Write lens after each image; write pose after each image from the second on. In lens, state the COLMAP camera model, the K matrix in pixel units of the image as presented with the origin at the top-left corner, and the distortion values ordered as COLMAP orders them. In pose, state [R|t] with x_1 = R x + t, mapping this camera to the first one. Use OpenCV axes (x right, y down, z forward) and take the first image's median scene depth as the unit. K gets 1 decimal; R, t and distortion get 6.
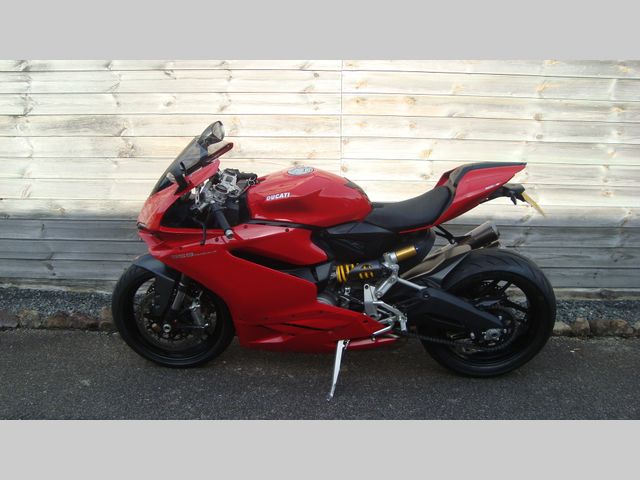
lens RADIAL K [[631.0, 0, 318.2], [0, 631.0, 229.3], [0, 0, 1]] dist [-0.226964, 0.255036]
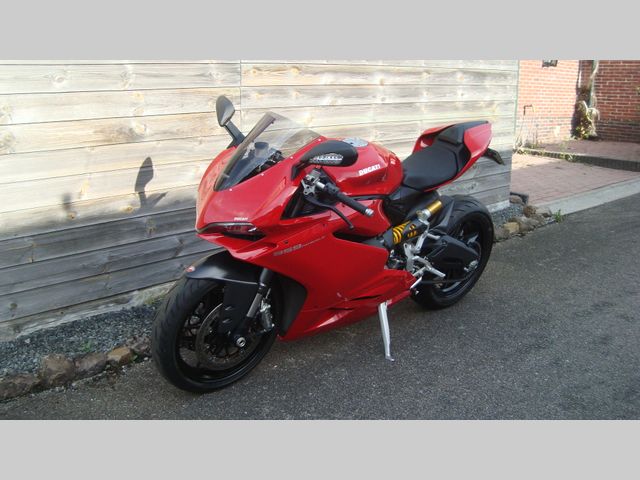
lens RADIAL K [[631.0, 0, 318.2], [0, 631.0, 229.3], [0, 0, 1]] dist [-0.226964, 0.255036]
pose [[0.728721, -0.175693, 0.661889, -0.673575], [0.142801, 0.984267, 0.104046, -0.063300], [-0.669756, 0.018698, 0.742346, 0.278491]]
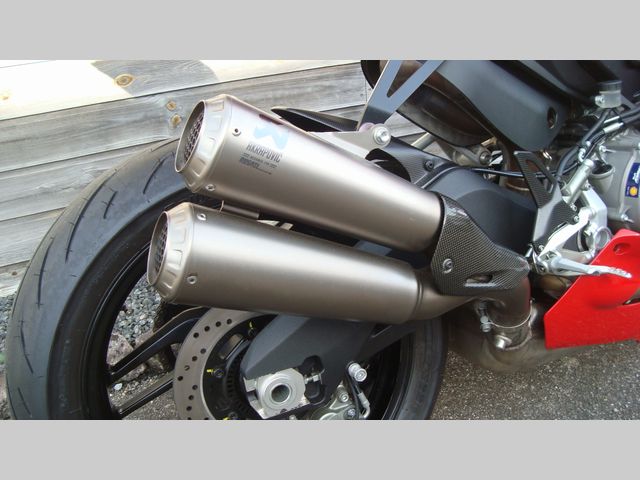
lens RADIAL K [[629.2, 0, 330.4], [0, 629.2, 240.0], [0, 0, 1]] dist [-0.211604, 0.225127]
pose [[0.900907, -0.243701, 0.359132, -0.262484], [0.165659, 0.957908, 0.234455, 0.006619], [-0.401153, -0.151729, 0.903358, 0.705485]]
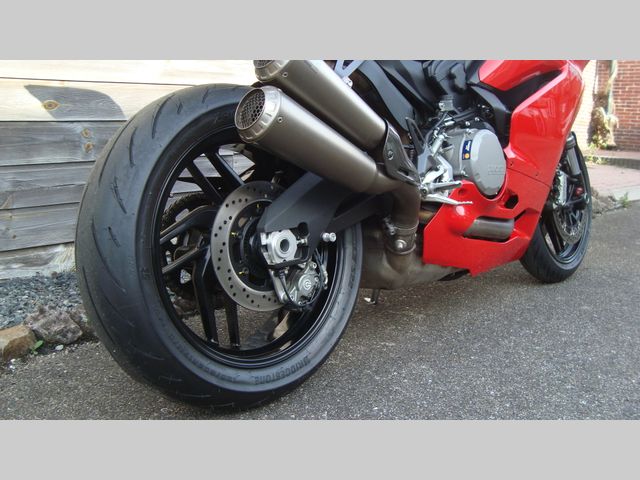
lens RADIAL K [[629.2, 0, 330.4], [0, 629.2, 240.0], [0, 0, 1]] dist [-0.211604, 0.225127]
pose [[0.695078, -0.136962, 0.705768, -0.459828], [0.126891, 0.989646, 0.067082, 0.101415], [-0.707648, 0.042928, 0.705260, 0.645156]]
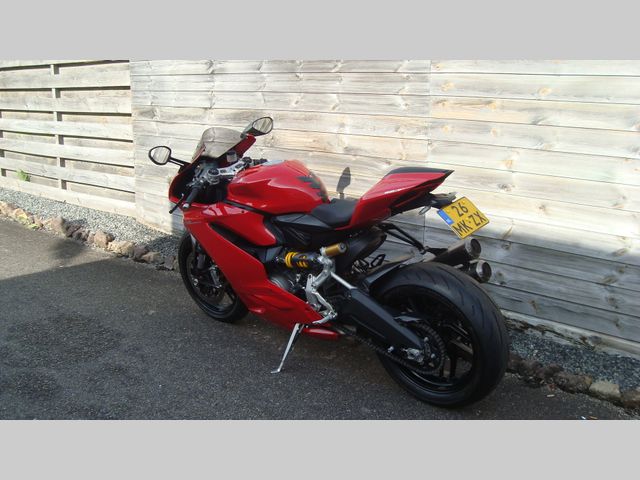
lens RADIAL K [[629.2, 0, 330.4], [0, 629.2, 240.0], [0, 0, 1]] dist [-0.211604, 0.225127]
pose [[0.780487, 0.148710, -0.607228, 0.672613], [-0.144730, 0.987890, 0.055908, -0.029996], [0.608188, 0.044248, 0.792558, 0.167656]]
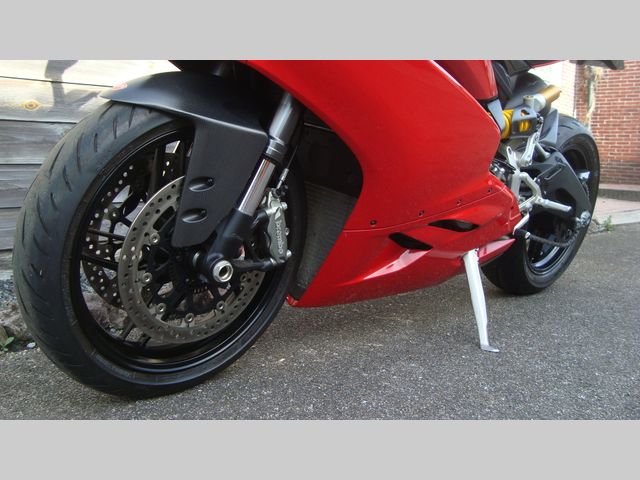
lens RADIAL K [[631.0, 0, 318.2], [0, 631.0, 229.3], [0, 0, 1]] dist [-0.226964, 0.255036]
pose [[0.687077, -0.078170, 0.722368, -0.455814], [0.125450, 0.992028, -0.011971, 0.139105], [-0.715673, 0.098846, 0.691406, 0.660881]]
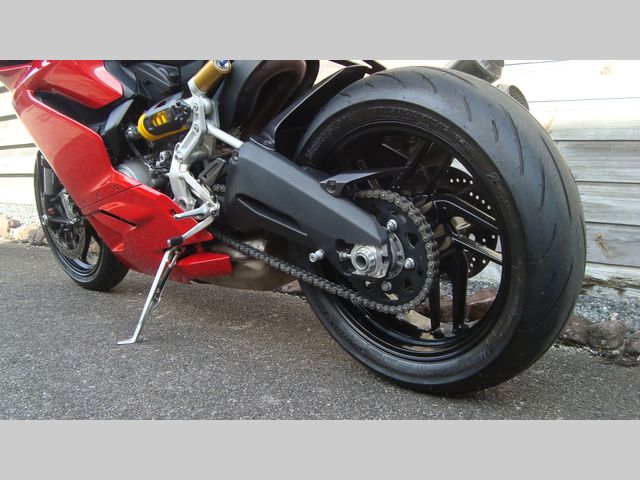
lens RADIAL K [[631.0, 0, 318.2], [0, 631.0, 229.3], [0, 0, 1]] dist [-0.226964, 0.255036]
pose [[0.751057, 0.055526, -0.657899, 0.492036], [-0.129295, 0.989533, -0.064087, 0.166979], [0.647454, 0.133196, 0.750375, 0.619265]]
